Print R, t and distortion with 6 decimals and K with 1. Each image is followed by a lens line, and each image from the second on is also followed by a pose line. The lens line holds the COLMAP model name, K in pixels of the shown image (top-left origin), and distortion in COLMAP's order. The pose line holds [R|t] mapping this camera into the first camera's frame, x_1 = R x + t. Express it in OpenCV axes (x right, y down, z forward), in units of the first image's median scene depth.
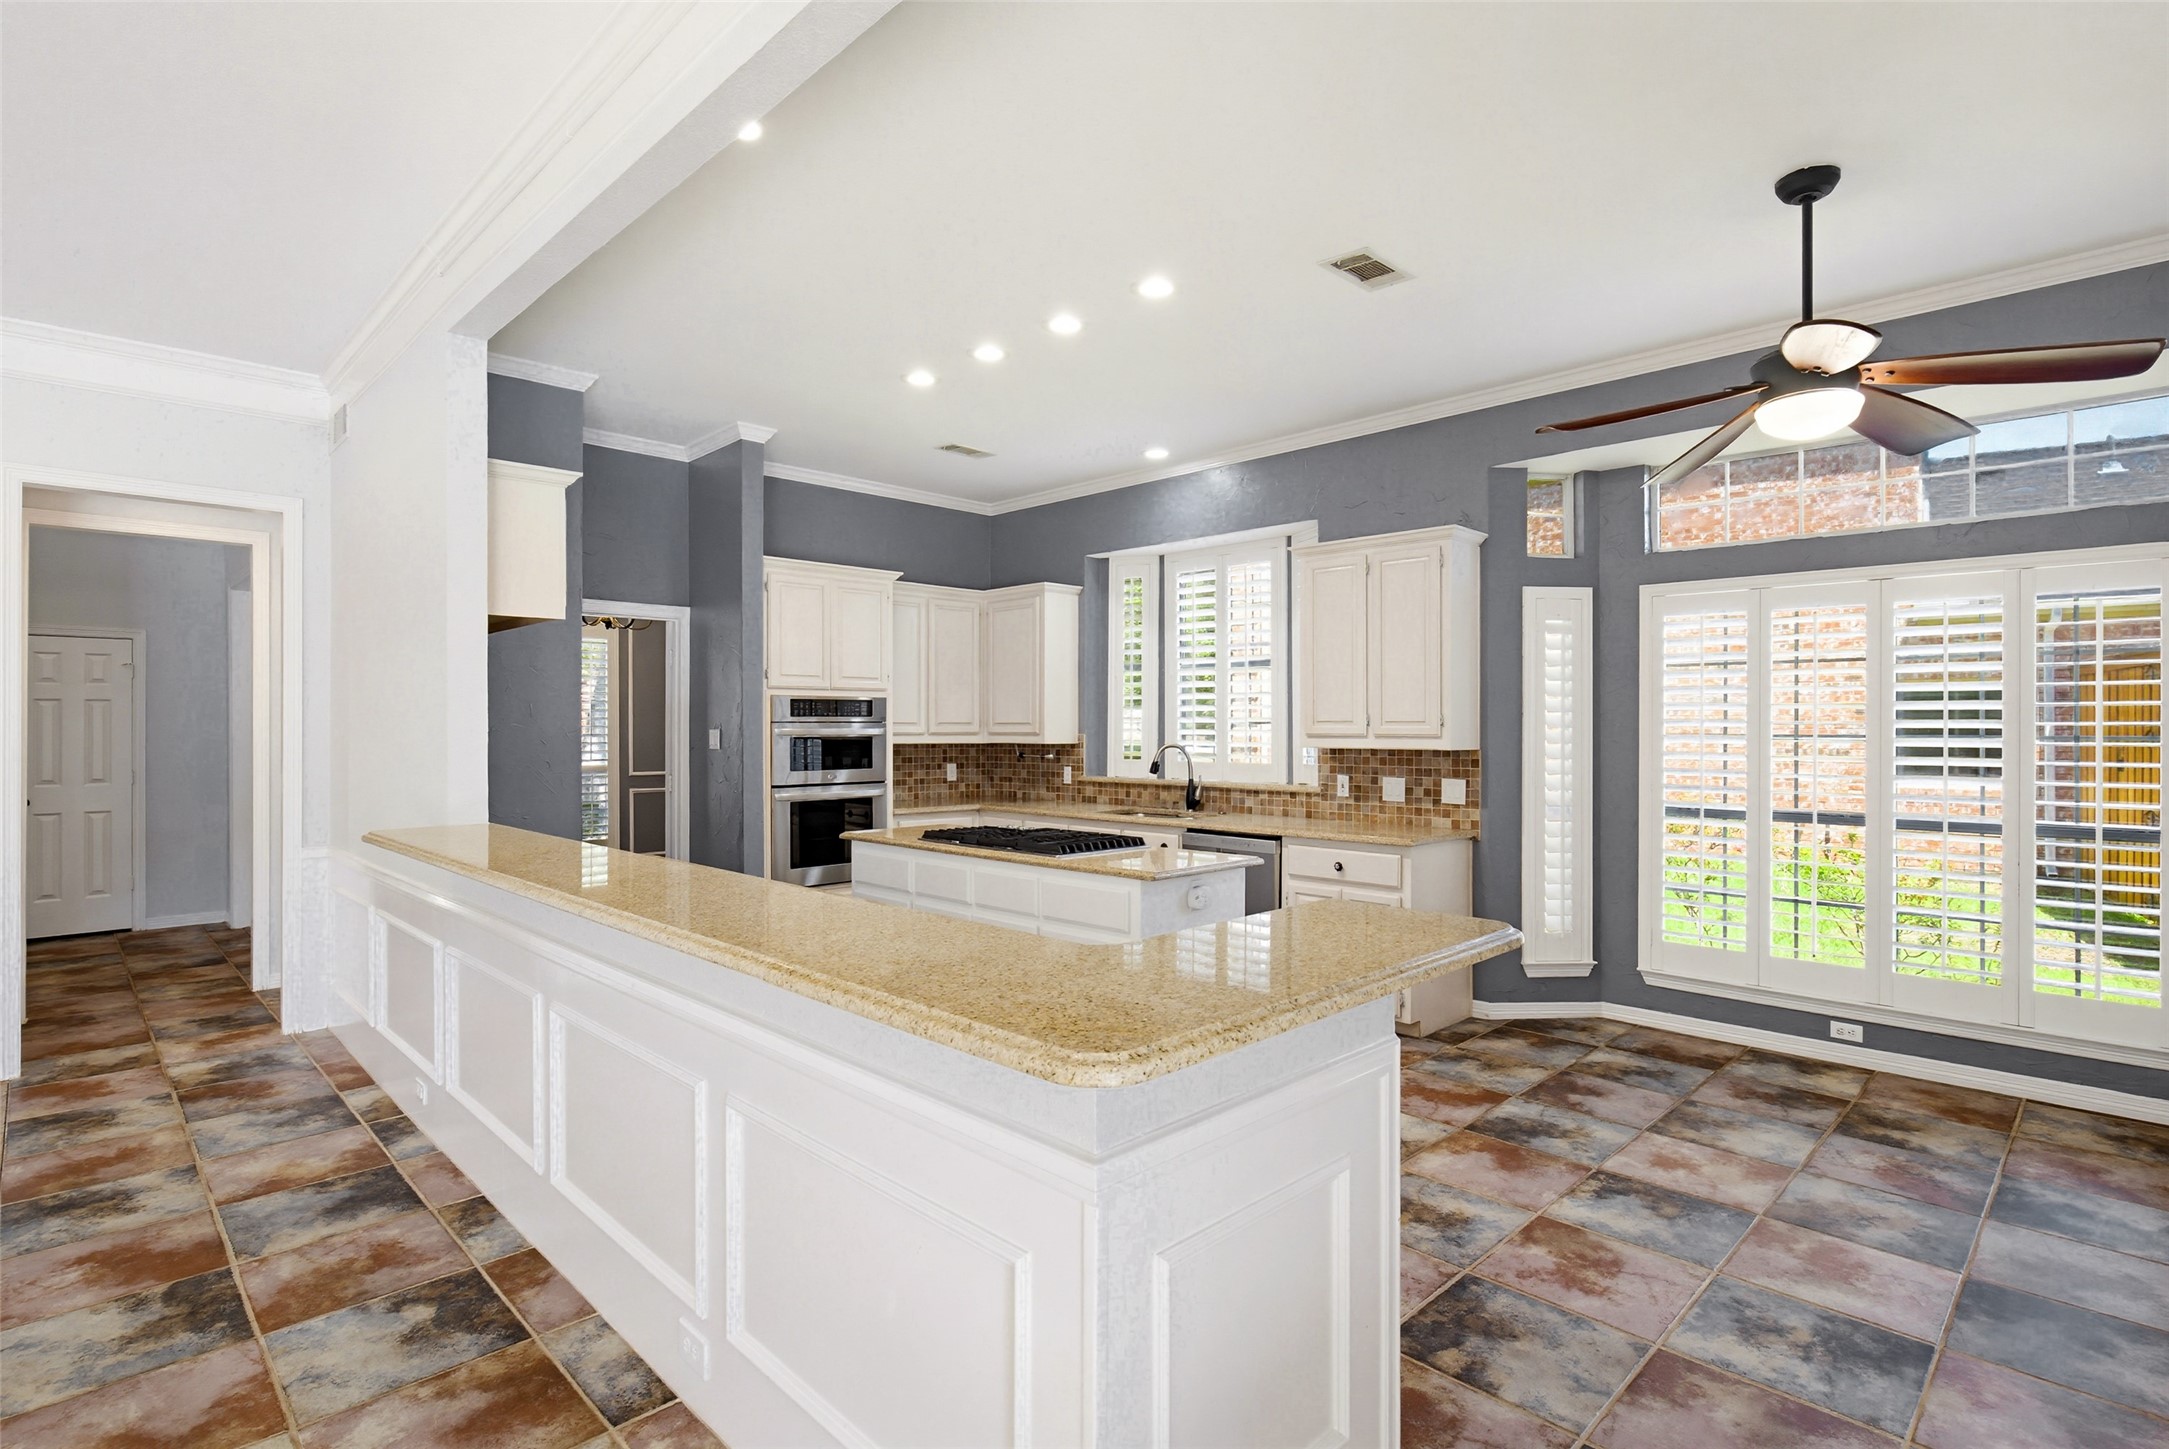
lens RADIAL K [[1054.4, 0, 1084.5], [0, 1054.4, 724.5], [0, 0, 1]] dist [-0.009106, 0.000359]
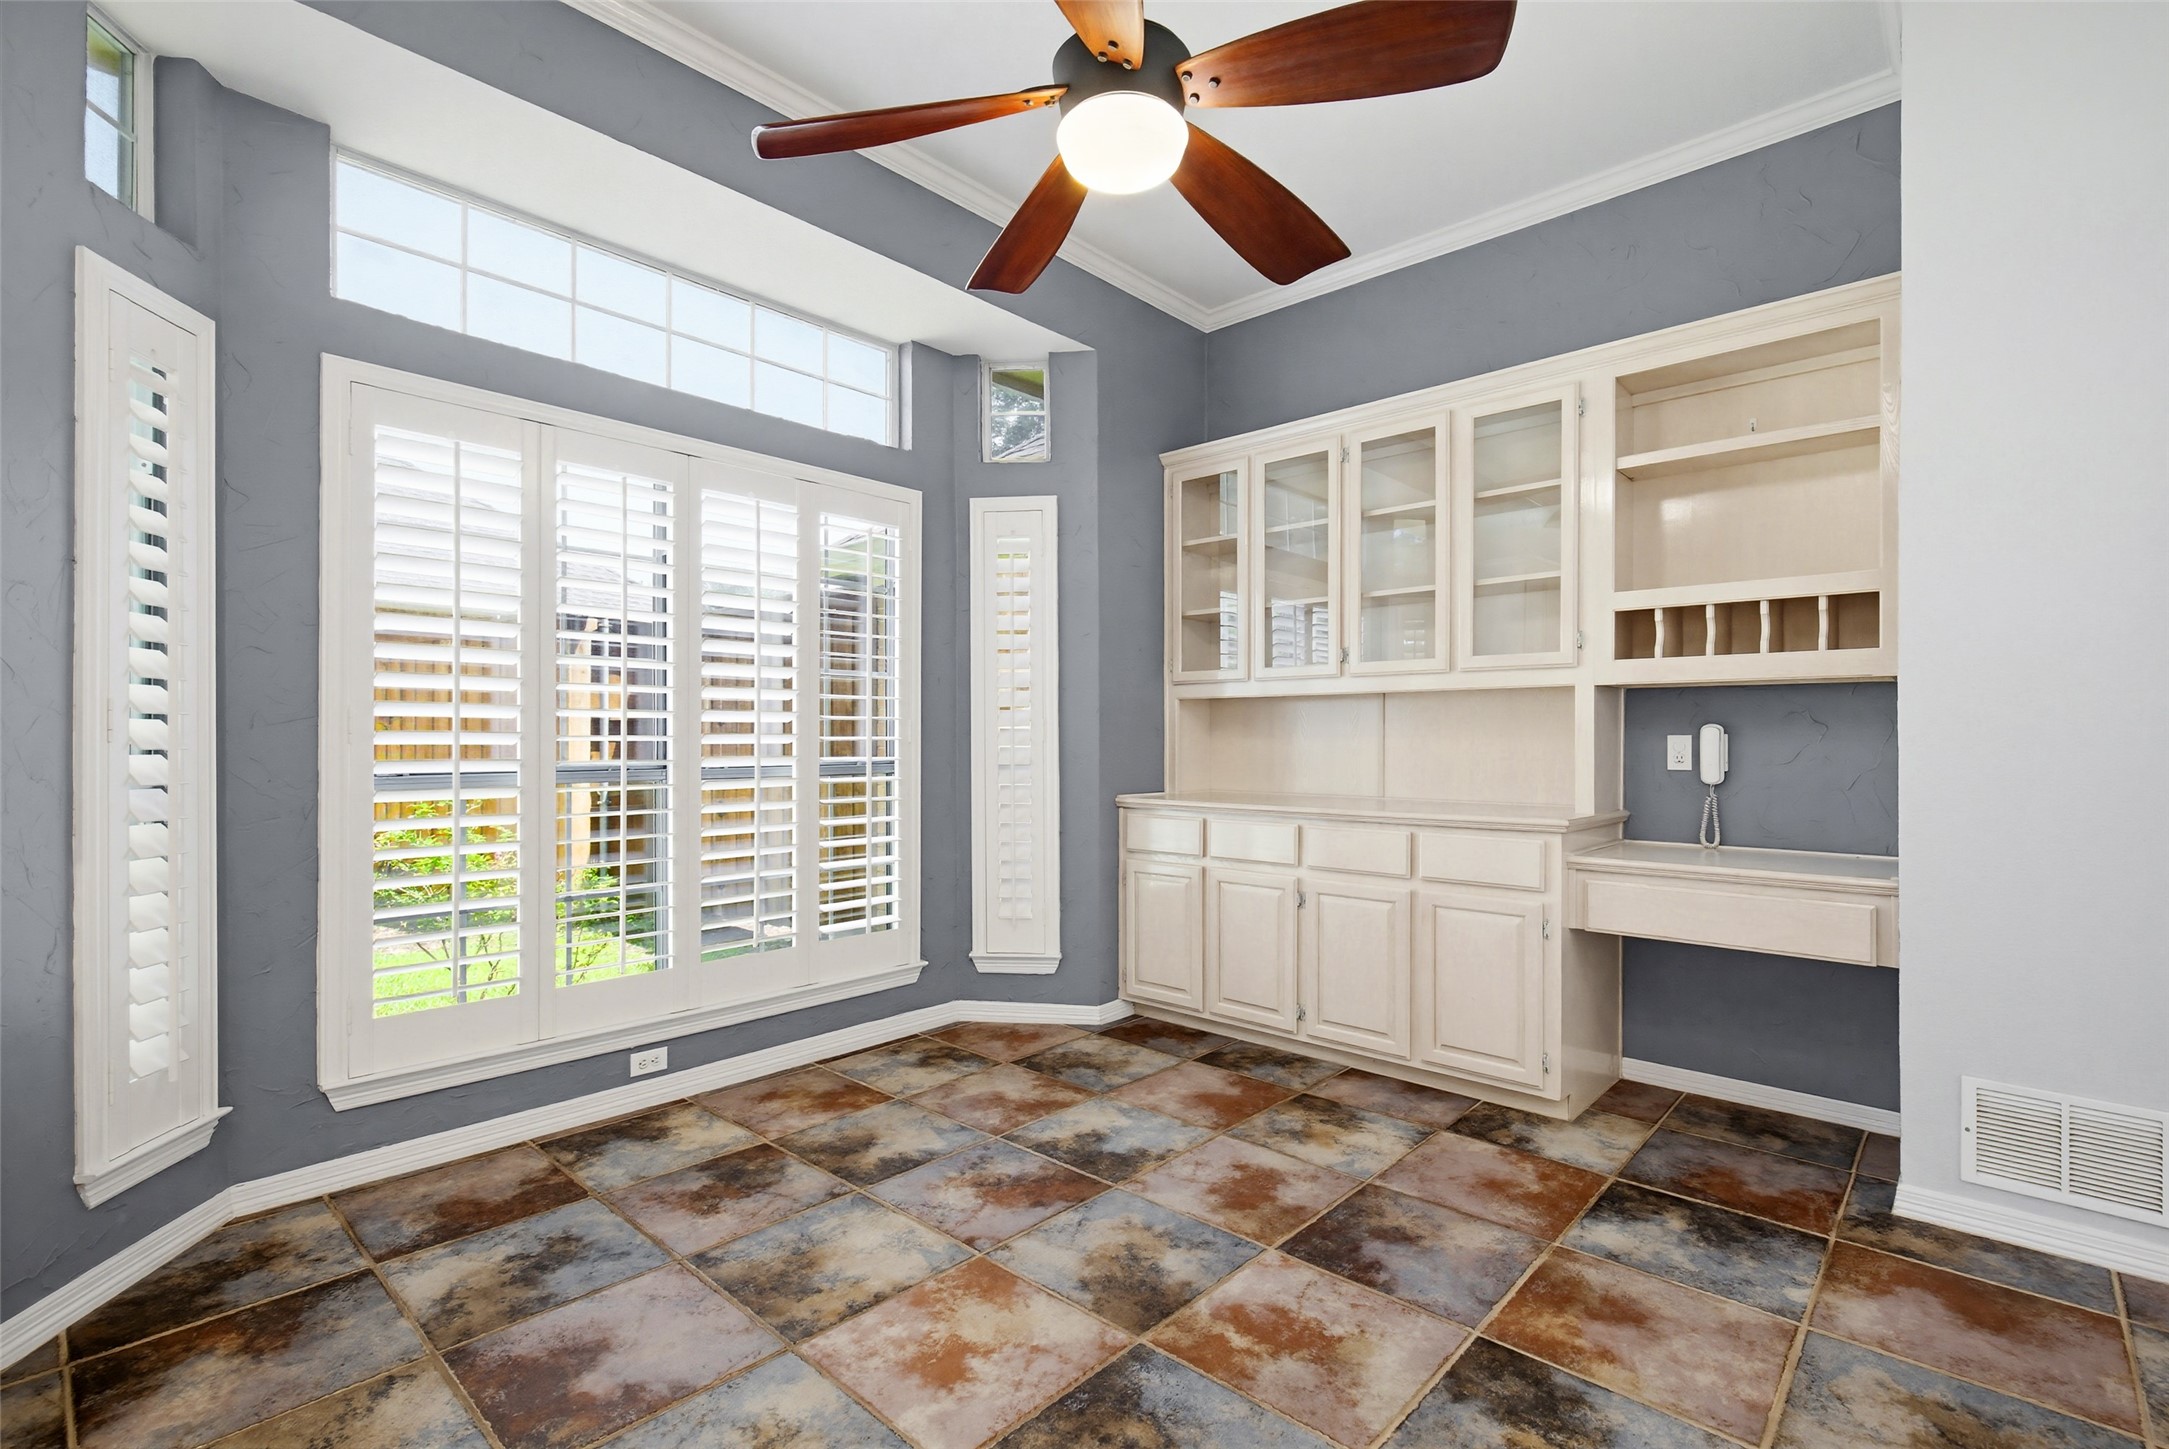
lens RADIAL K [[988.2, 0, 1088.1], [0, 988.2, 734.7], [0, 0, 1]] dist [0.002907, 0.000504]
pose [[-0.041095, 0.000779, 0.999155, 0.021033], [-0.000153, 1.000000, -0.000786, 0.056865], [-0.999155, -0.000185, -0.041095, 0.629093]]
